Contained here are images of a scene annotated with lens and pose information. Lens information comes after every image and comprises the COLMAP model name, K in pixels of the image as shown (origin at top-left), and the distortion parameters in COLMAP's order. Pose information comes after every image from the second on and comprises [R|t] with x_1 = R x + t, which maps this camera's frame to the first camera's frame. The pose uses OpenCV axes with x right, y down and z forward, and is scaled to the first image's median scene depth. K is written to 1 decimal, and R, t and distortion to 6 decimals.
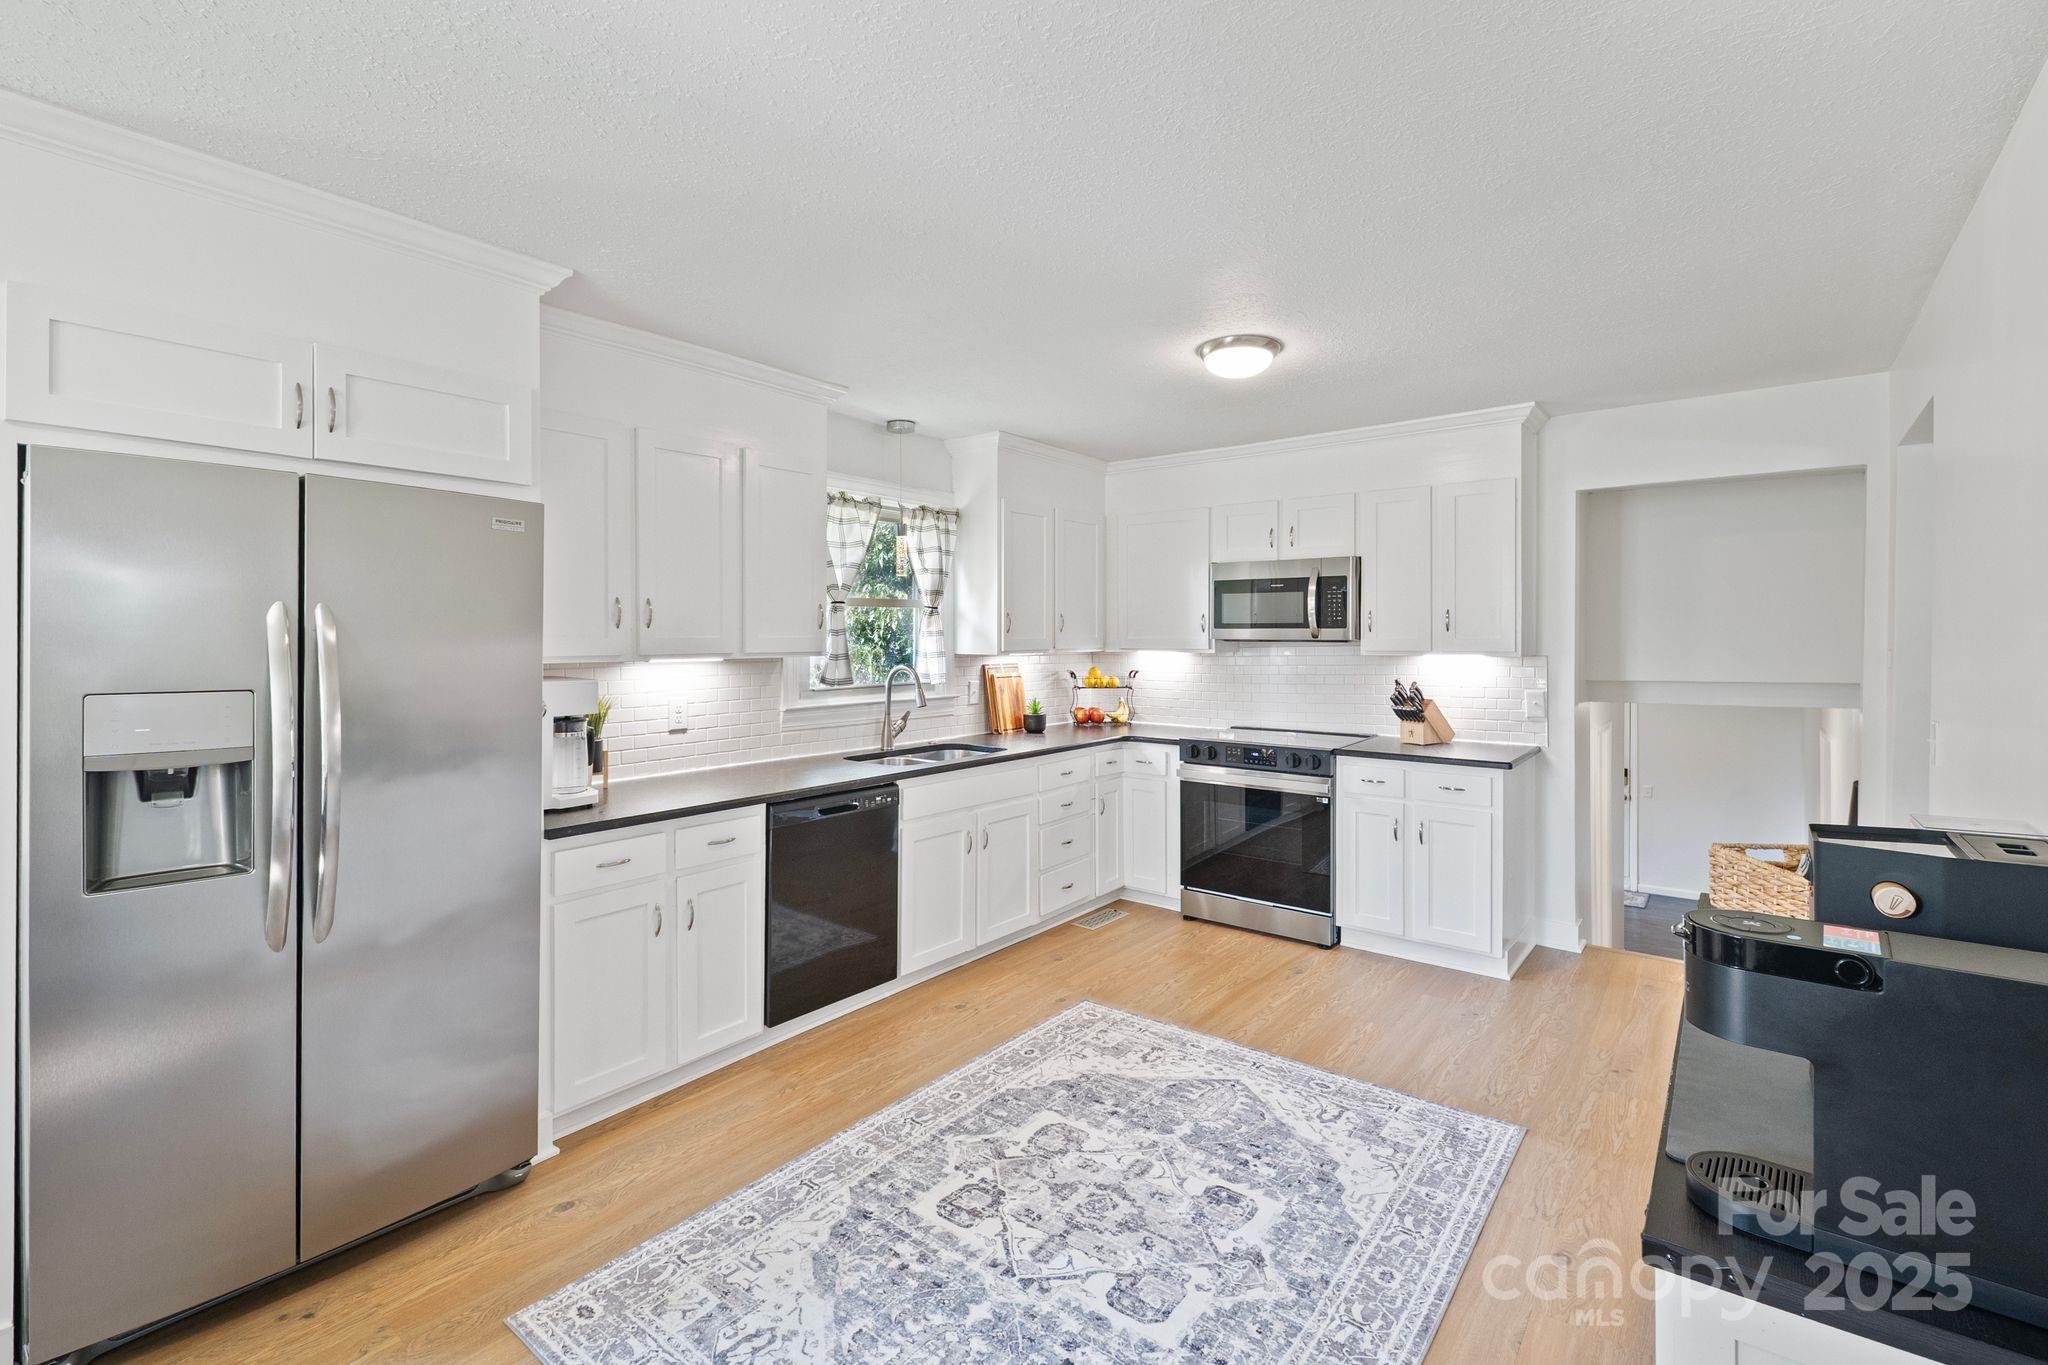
lens RADIAL K [[925.1, 0, 1014.1], [0, 925.1, 643.2], [0, 0, 1]] dist [0.008085, -0.000326]
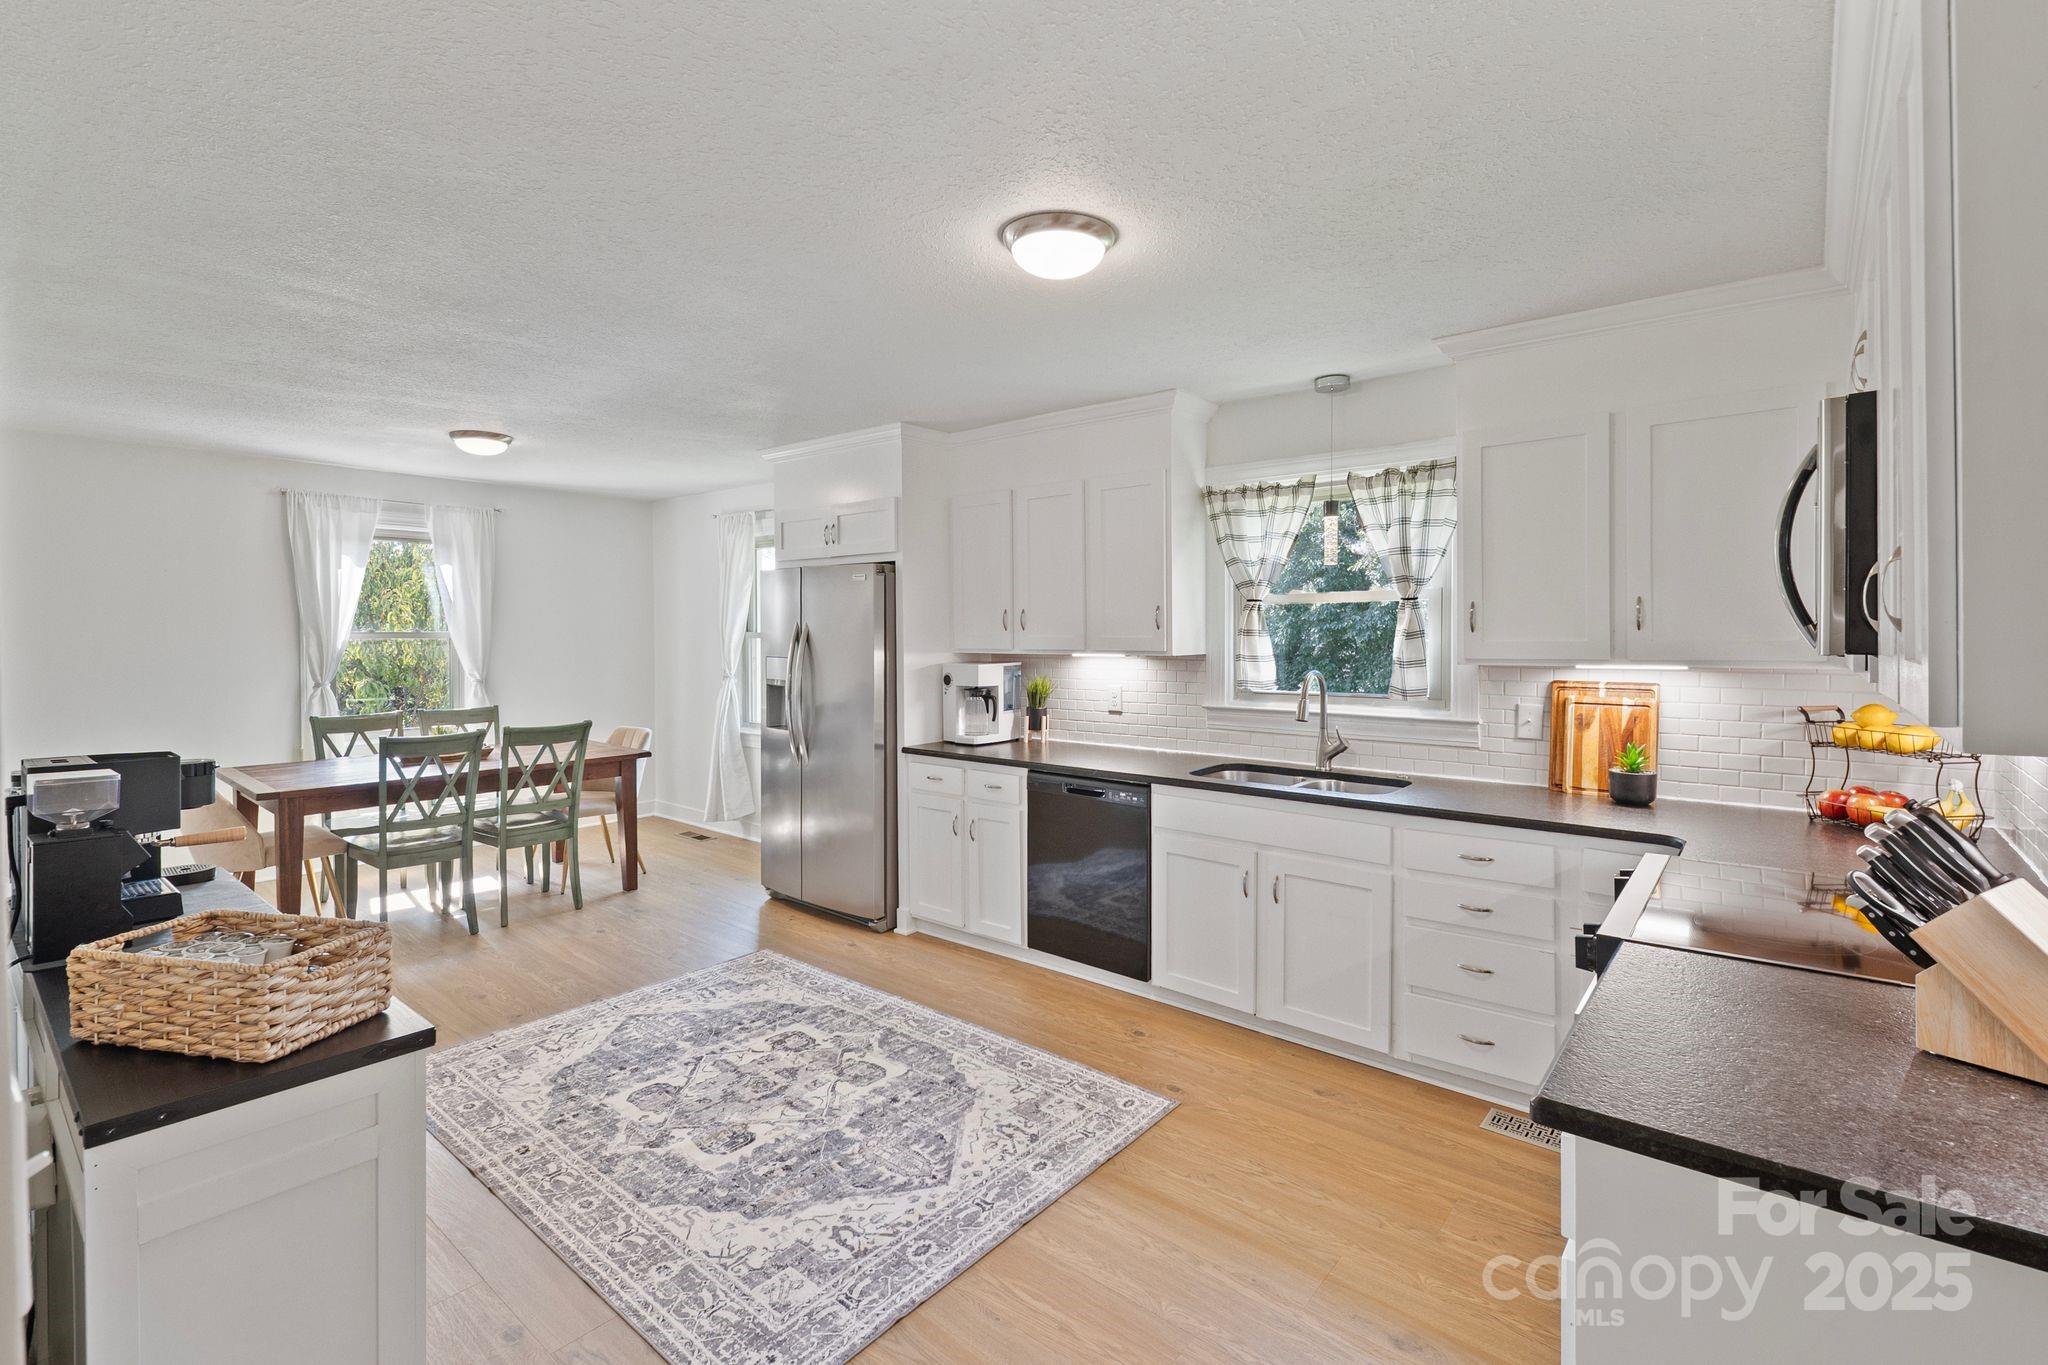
lens RADIAL K [[925.1, 0, 1014.1], [0, 925.1, 643.2], [0, 0, 1]] dist [0.008085, -0.000326]
pose [[-0.034706, 0.012111, -0.999324, 1.169622], [-0.006517, 0.999903, 0.012344, -0.016040], [0.999376, 0.006941, -0.034624, 1.207845]]
